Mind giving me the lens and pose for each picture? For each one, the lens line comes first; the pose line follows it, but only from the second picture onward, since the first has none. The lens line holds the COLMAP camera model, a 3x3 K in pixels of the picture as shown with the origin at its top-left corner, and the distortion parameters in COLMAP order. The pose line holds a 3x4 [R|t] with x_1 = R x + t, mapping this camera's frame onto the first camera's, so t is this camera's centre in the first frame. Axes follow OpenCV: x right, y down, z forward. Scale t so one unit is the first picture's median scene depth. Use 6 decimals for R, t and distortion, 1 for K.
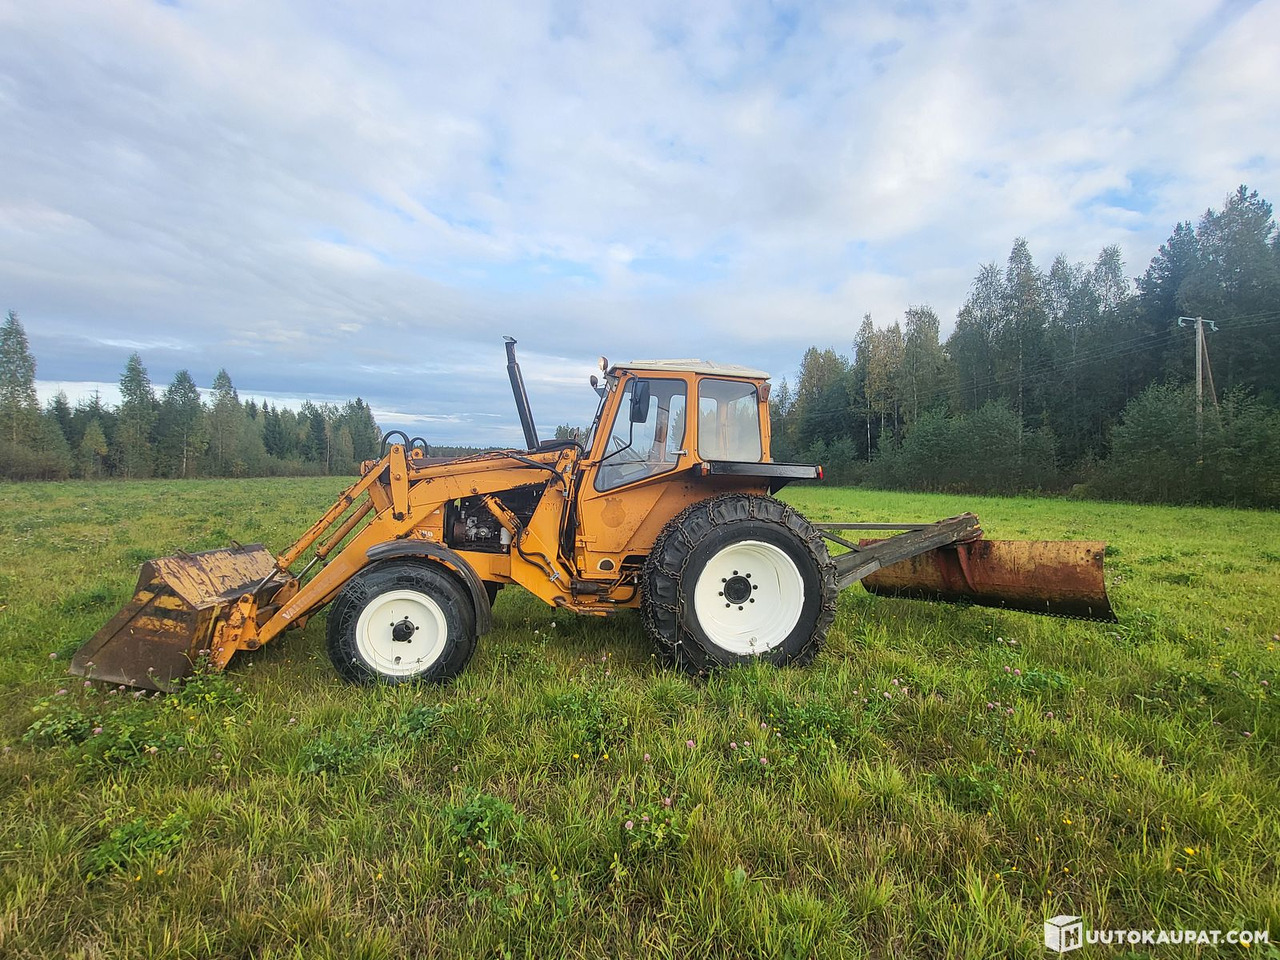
lens RADIAL K [[630.1, 0, 635.1], [0, 630.1, 480.0], [0, 0, 1]] dist [-0.011621, -0.000745]
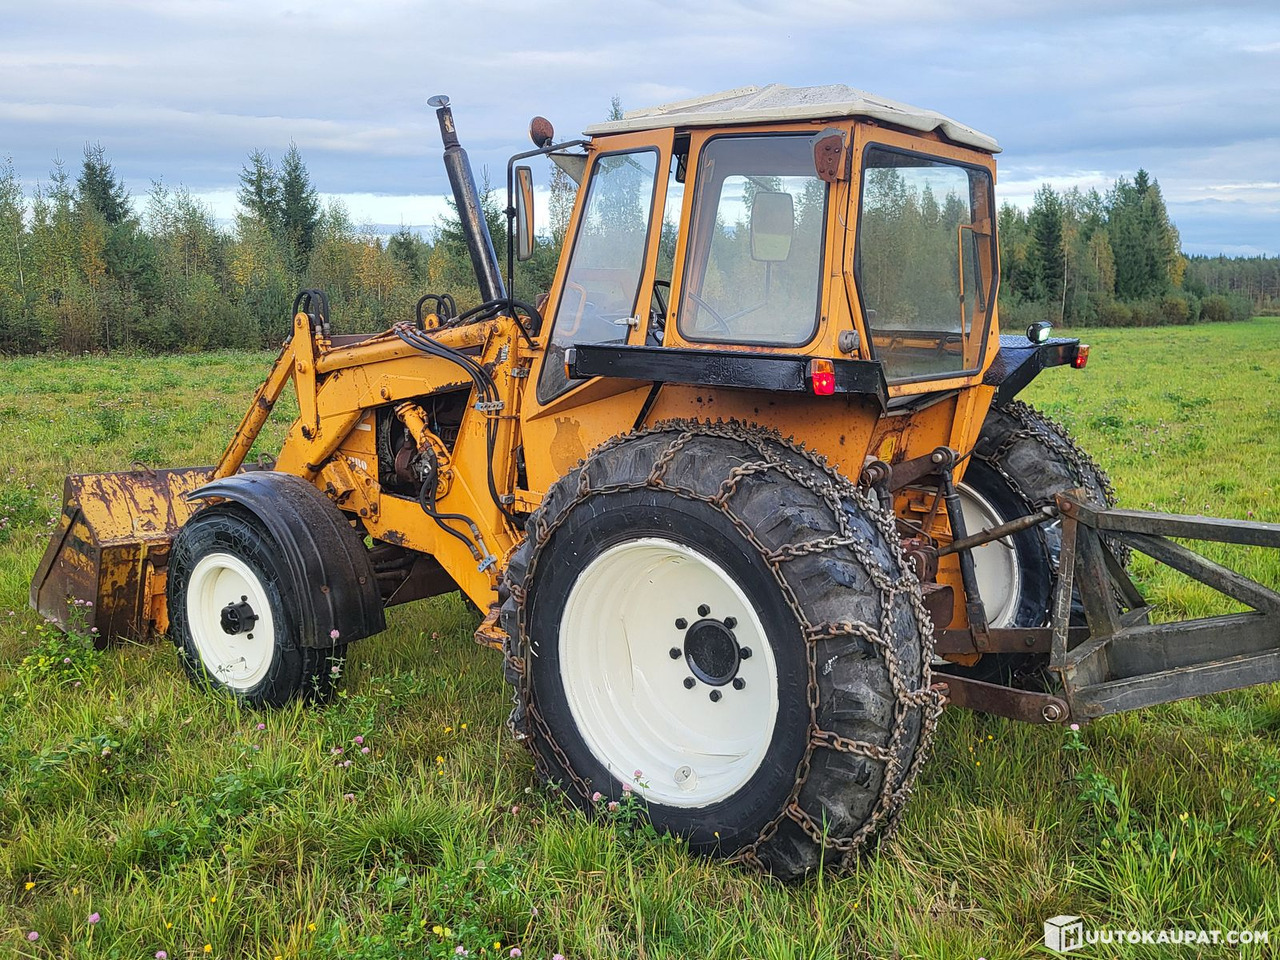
lens RADIAL K [[1226.5, 0, 653.3], [0, 1226.5, 474.4], [0, 0, 1]] dist [0.028155, 0.000000]
pose [[0.694172, 0.077137, -0.715665, 0.703789], [0.004946, 0.993707, 0.111903, -0.033515], [0.719793, -0.081220, 0.689422, 0.416430]]
